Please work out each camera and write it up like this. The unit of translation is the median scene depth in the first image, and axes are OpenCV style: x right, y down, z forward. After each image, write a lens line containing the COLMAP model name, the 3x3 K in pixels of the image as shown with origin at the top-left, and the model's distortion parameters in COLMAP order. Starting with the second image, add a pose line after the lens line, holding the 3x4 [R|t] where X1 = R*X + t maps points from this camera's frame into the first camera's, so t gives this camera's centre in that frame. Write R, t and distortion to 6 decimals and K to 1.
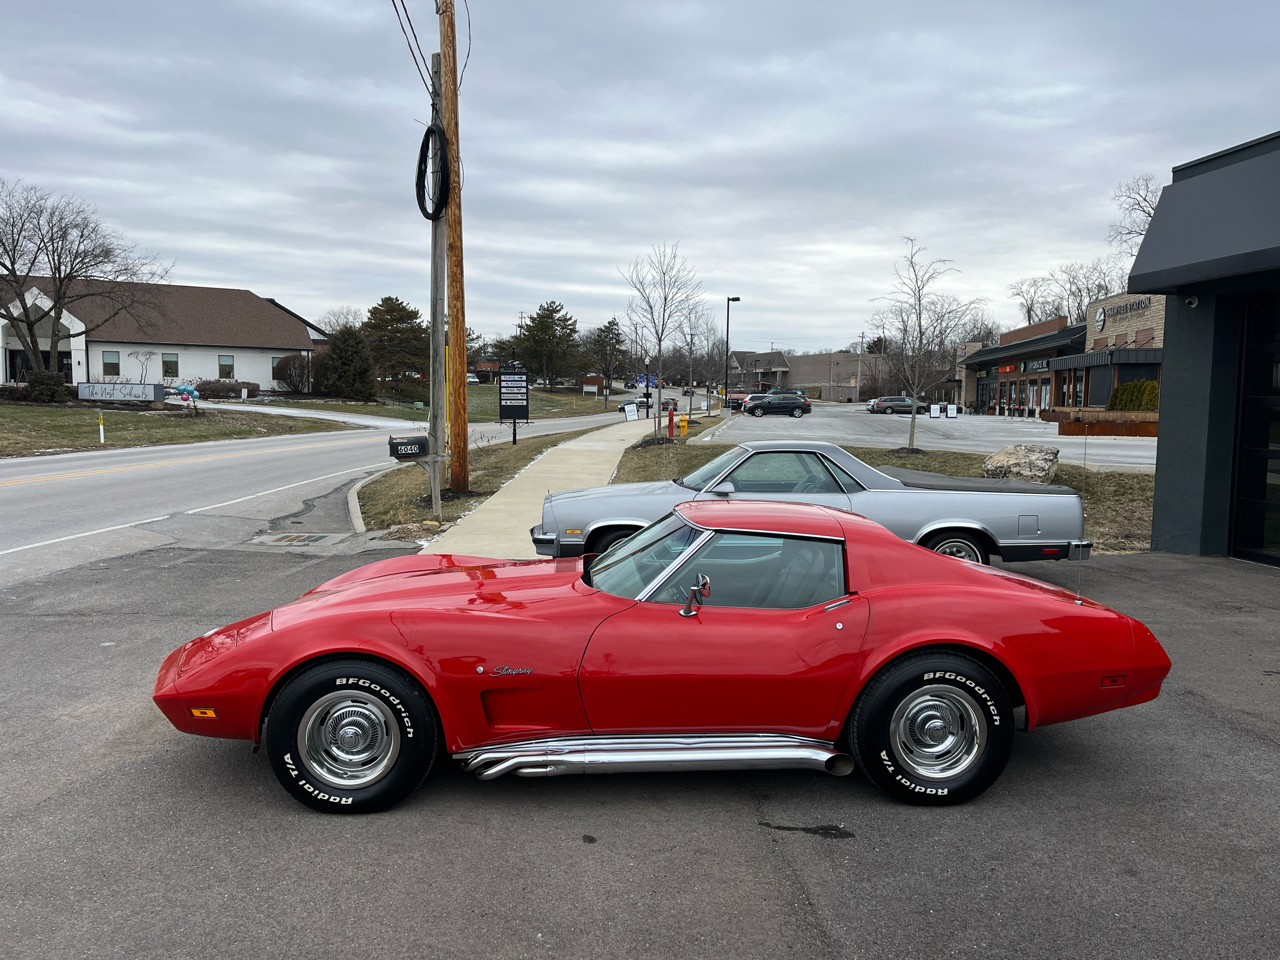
lens RADIAL K [[964.4, 0, 630.7], [0, 964.4, 492.6], [0, 0, 1]] dist [0.079182, -0.101423]
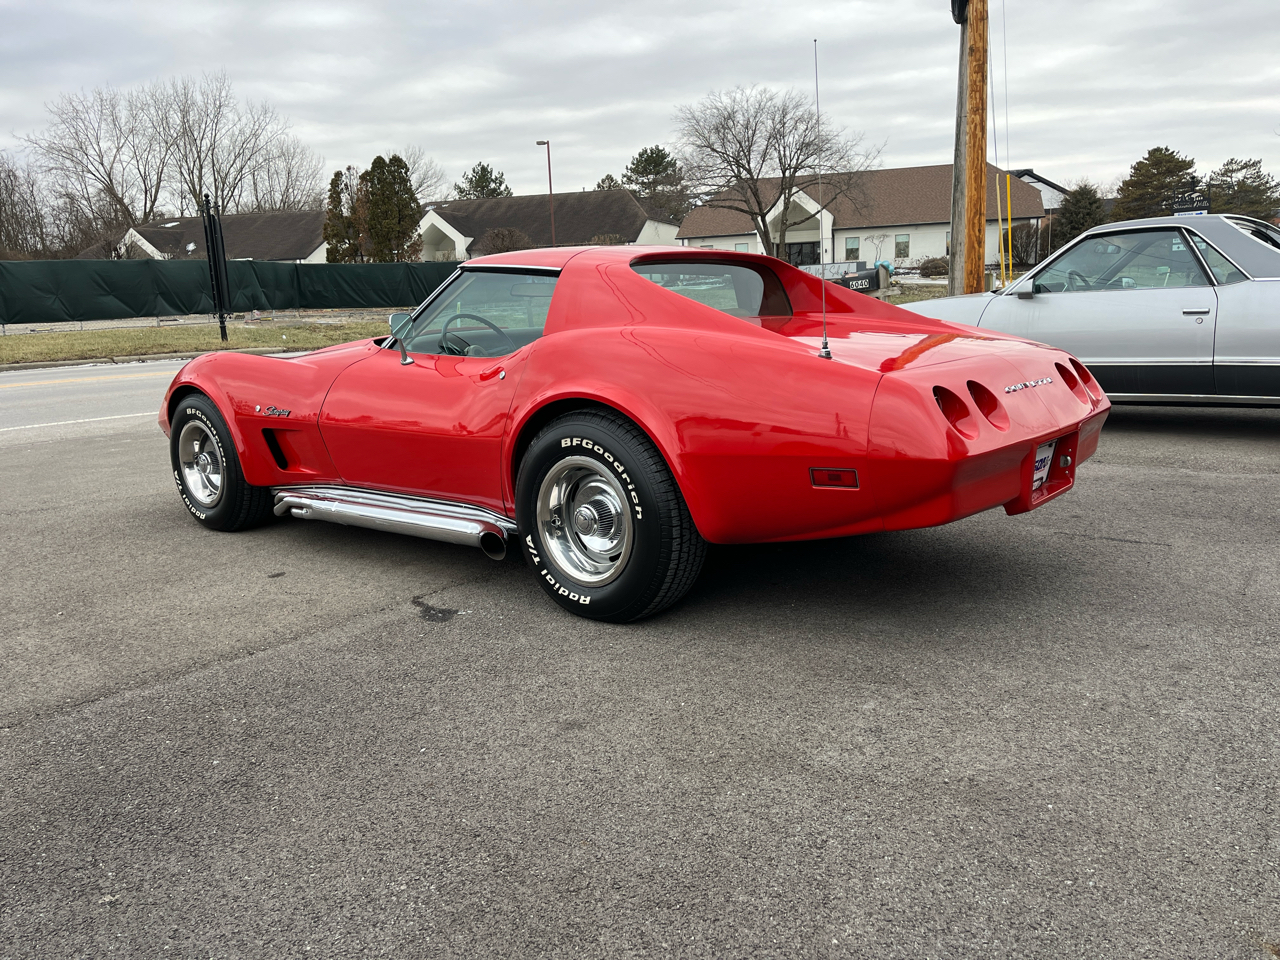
lens RADIAL K [[964.4, 0, 640.6], [0, 964.4, 478.2], [0, 0, 1]] dist [0.079182, -0.101423]
pose [[0.730090, 0.083766, -0.678197, 0.272307], [-0.013782, 0.994062, 0.107943, 0.043688], [0.683212, -0.069461, 0.726909, 0.162289]]
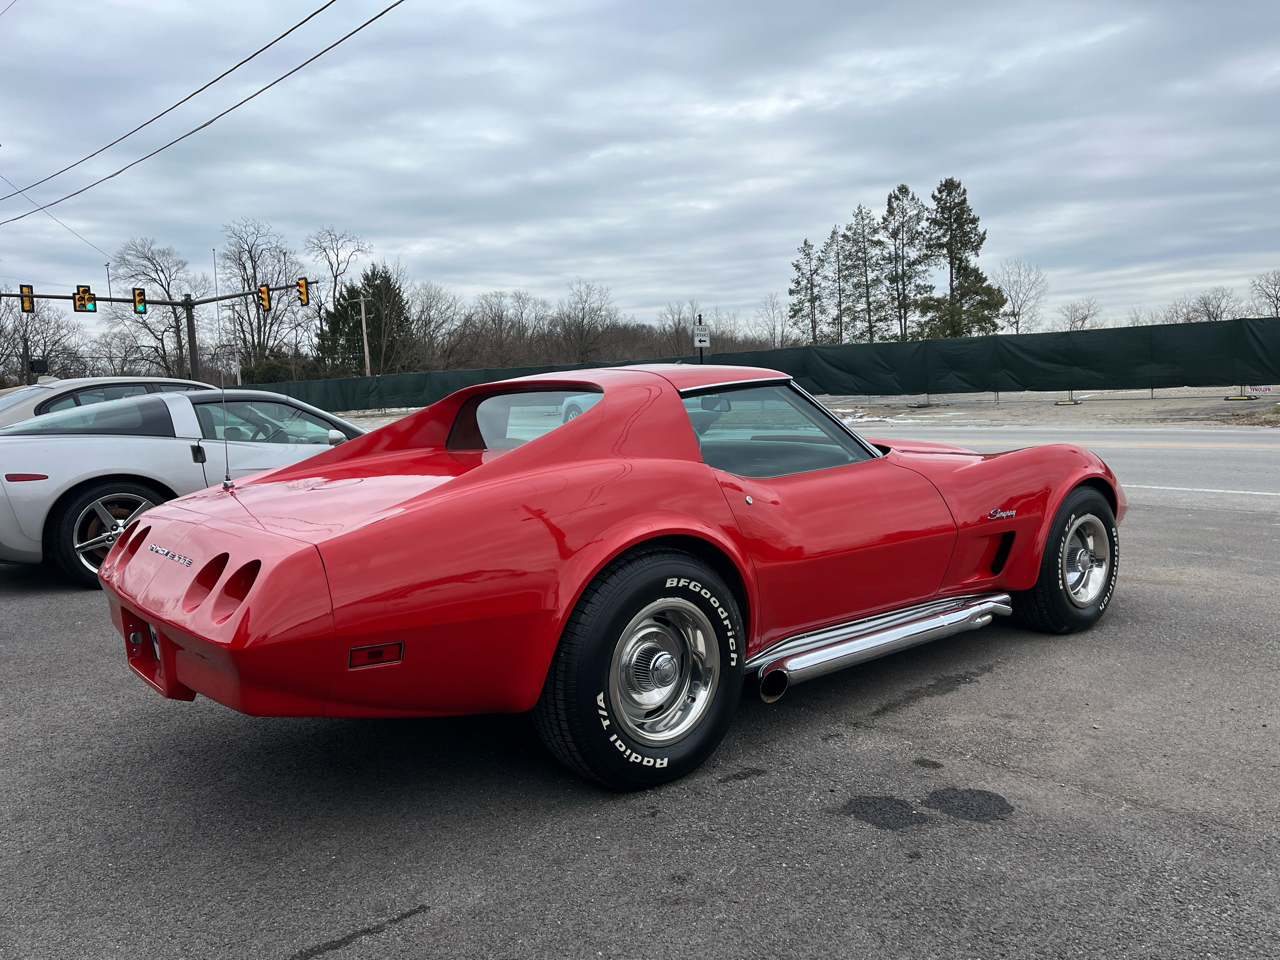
lens RADIAL K [[964.4, 0, 648.9], [0, 964.4, 488.6], [0, 0, 1]] dist [0.079182, -0.101423]
pose [[-0.795613, 0.070921, -0.601639, 0.225077], [-0.034461, 0.986217, 0.161826, -0.006331], [0.604824, 0.149484, -0.782203, 0.616760]]
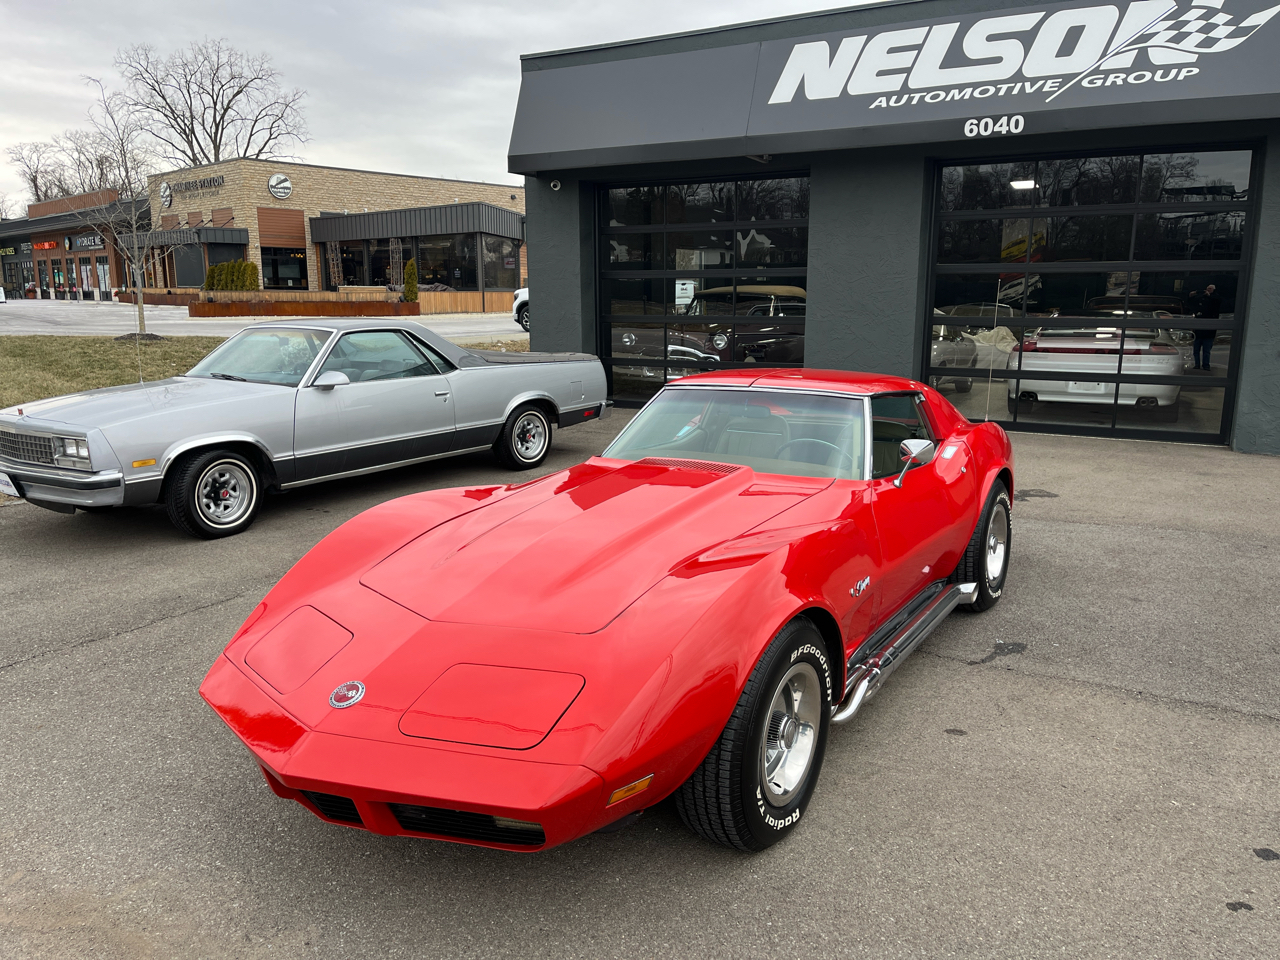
lens RADIAL K [[964.4, 0, 646.8], [0, 964.4, 490.1], [0, 0, 1]] dist [0.079182, -0.101423]
pose [[0.579783, -0.176053, 0.795523, -0.276754], [0.084083, 0.984092, 0.156504, -0.012593], [-0.810421, -0.023849, 0.585363, 0.212216]]
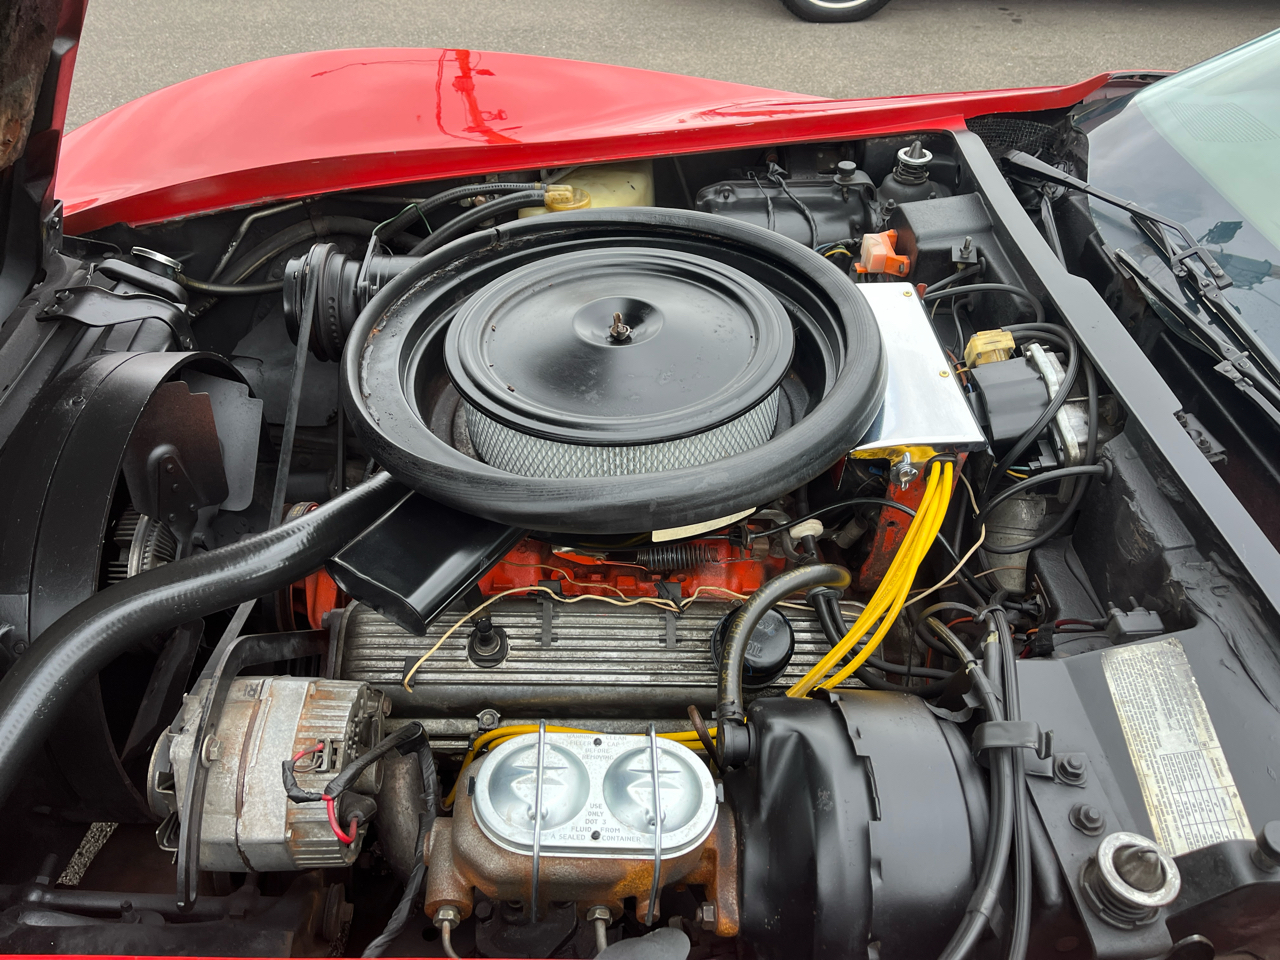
lens RADIAL K [[964.4, 0, 660.9], [0, 964.4, 487.5], [0, 0, 1]] dist [0.079182, -0.101423]
pose [[0.999878, 0.015192, -0.003494, -0.057172], [-0.010169, 0.805517, 0.592485, 0.002499], [0.011816, -0.592378, 0.805574, 0.320782]]
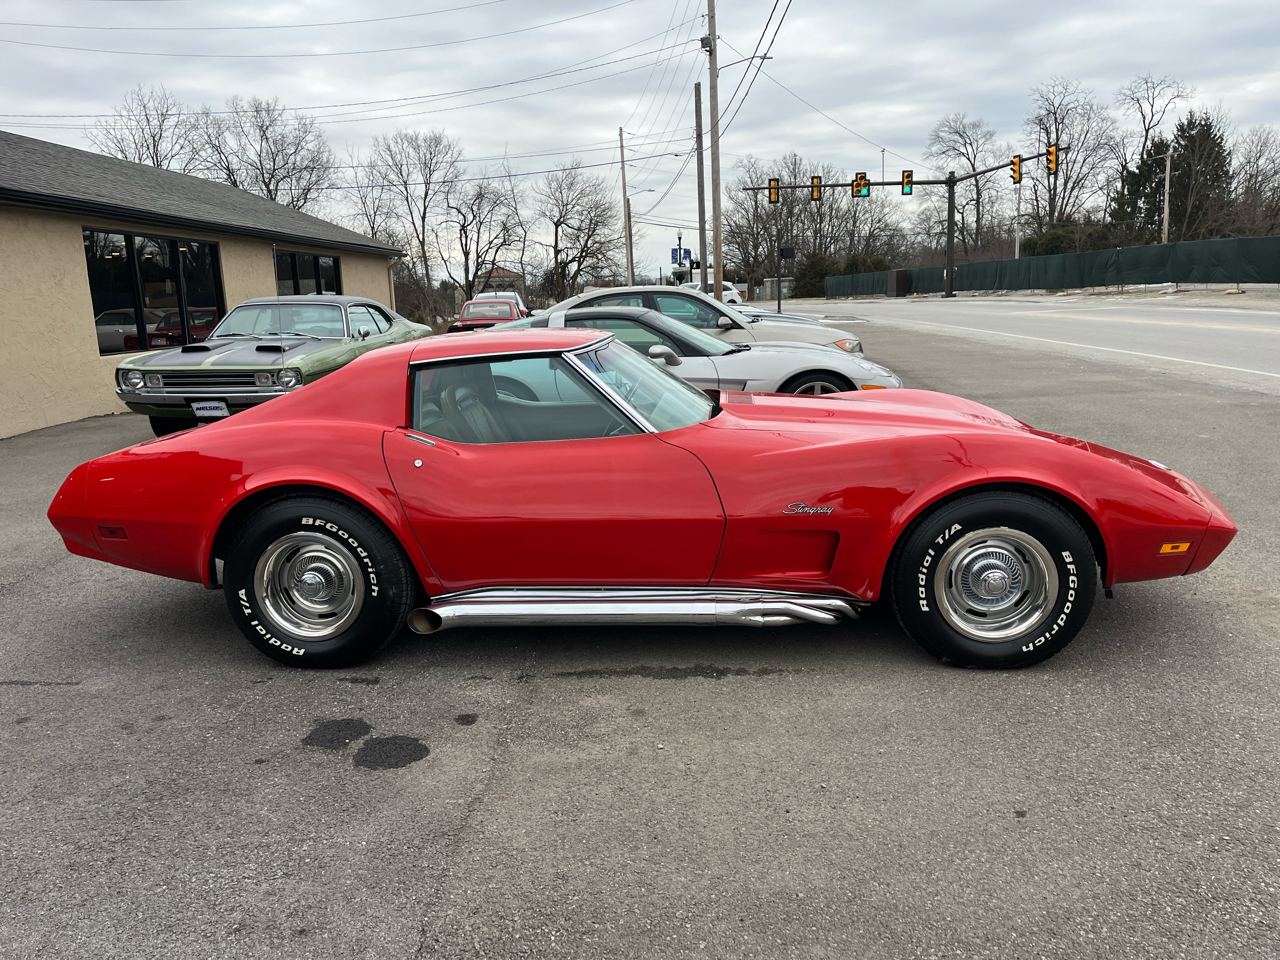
lens RADIAL K [[964.4, 0, 656.7], [0, 964.4, 491.6], [0, 0, 1]] dist [0.079182, -0.101423]
pose [[-0.990798, -0.006344, 0.135197, -0.041620], [0.033973, 0.955263, 0.293800, -0.037691], [-0.131012, 0.295689, -0.946258, 0.703242]]
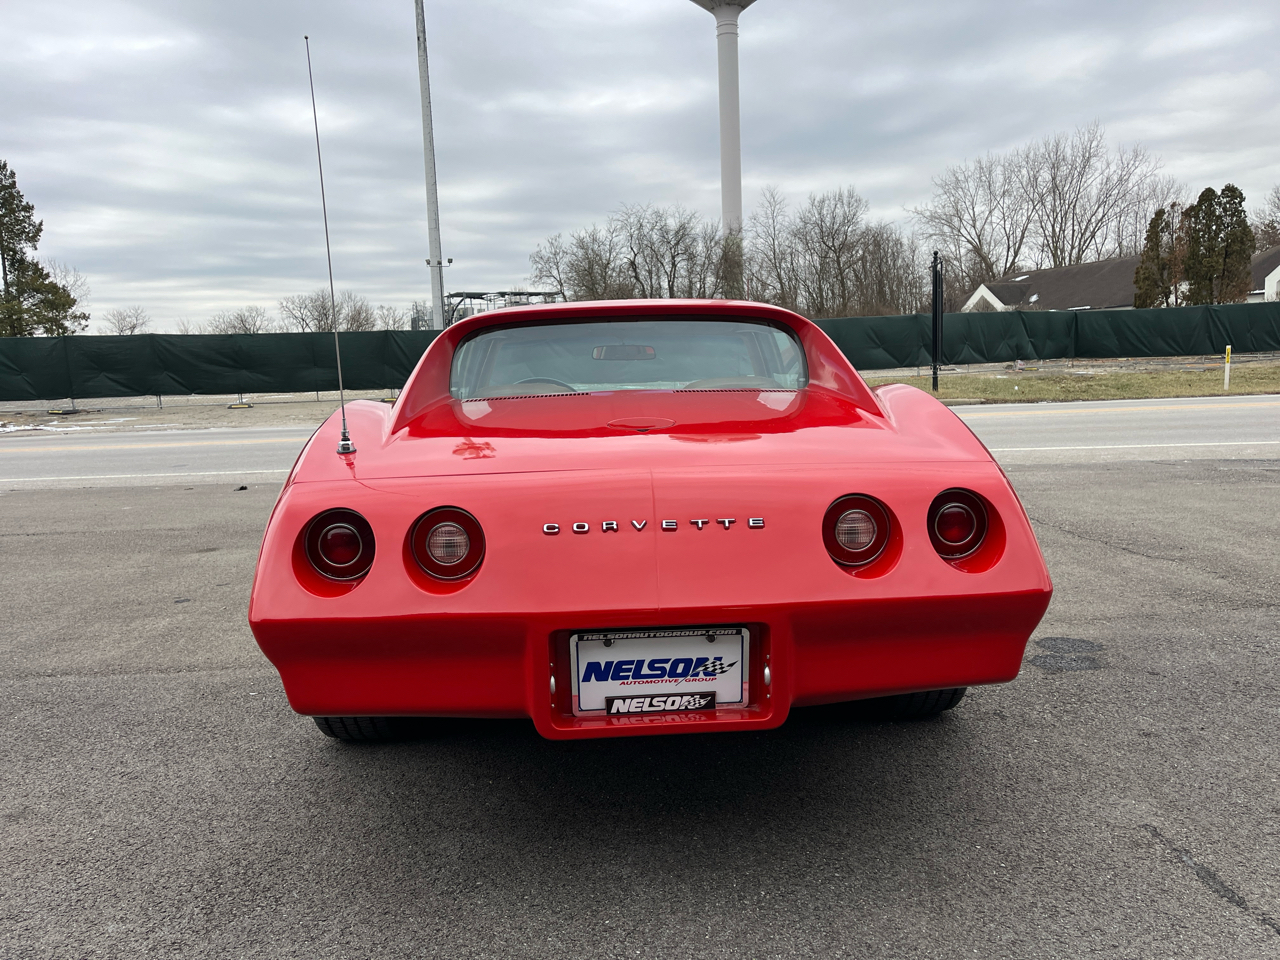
lens RADIAL K [[964.4, 0, 652.1], [0, 964.4, 478.1], [0, 0, 1]] dist [0.079182, -0.101423]
pose [[0.002201, 0.091643, -0.995789, 0.312239], [-0.059038, 0.994067, 0.091354, 0.026935], [0.998253, 0.058588, 0.007598, 0.390295]]
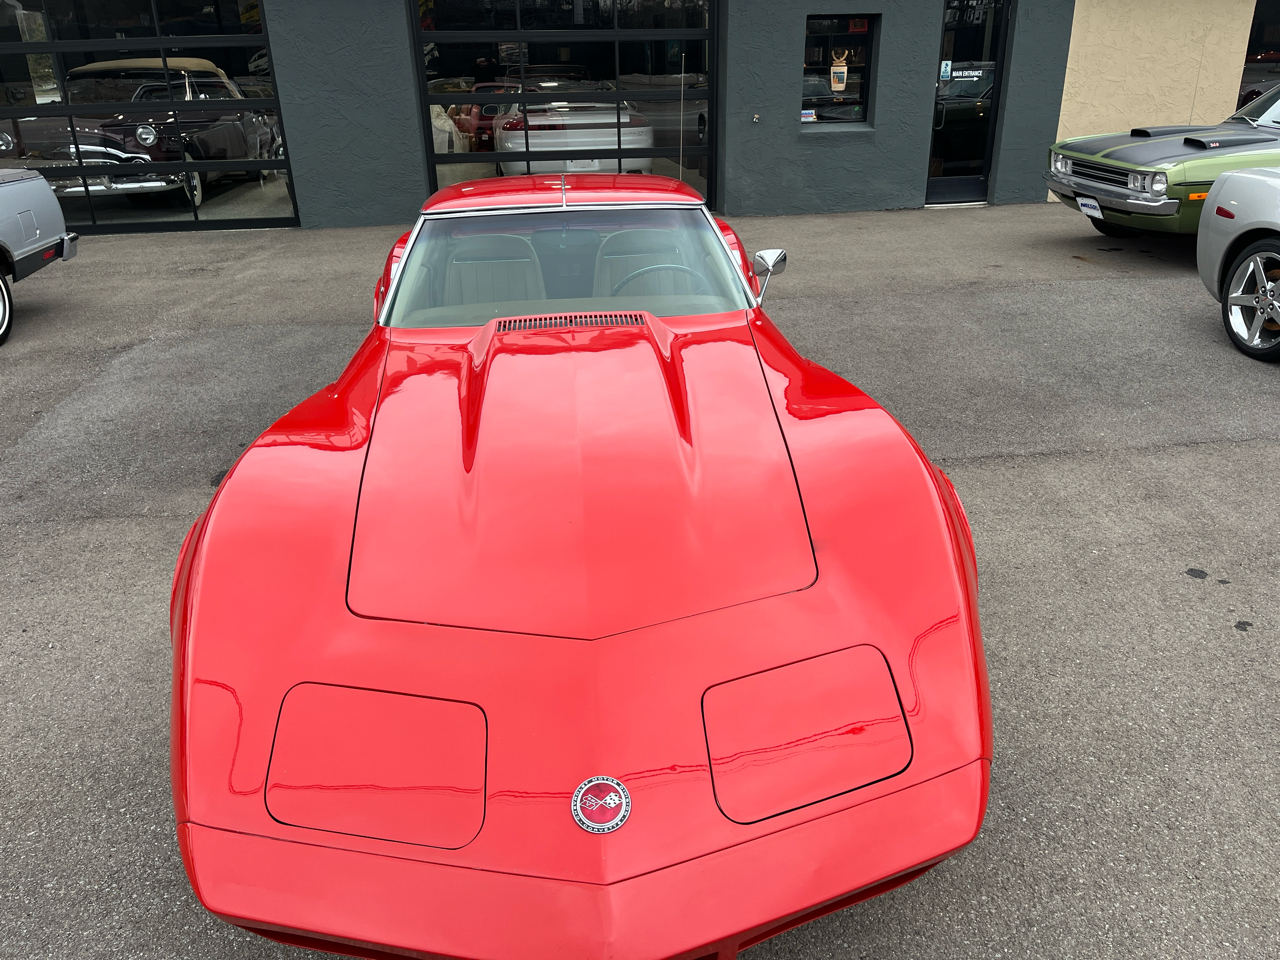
lens RADIAL K [[964.4, 0, 655.7], [0, 964.4, 485.7], [0, 0, 1]] dist [0.079182, -0.101423]
pose [[-0.041128, -0.416920, 0.908012, -0.256133], [0.110838, 0.901269, 0.418844, -0.031665], [-0.992987, 0.117868, 0.009143, 0.362598]]
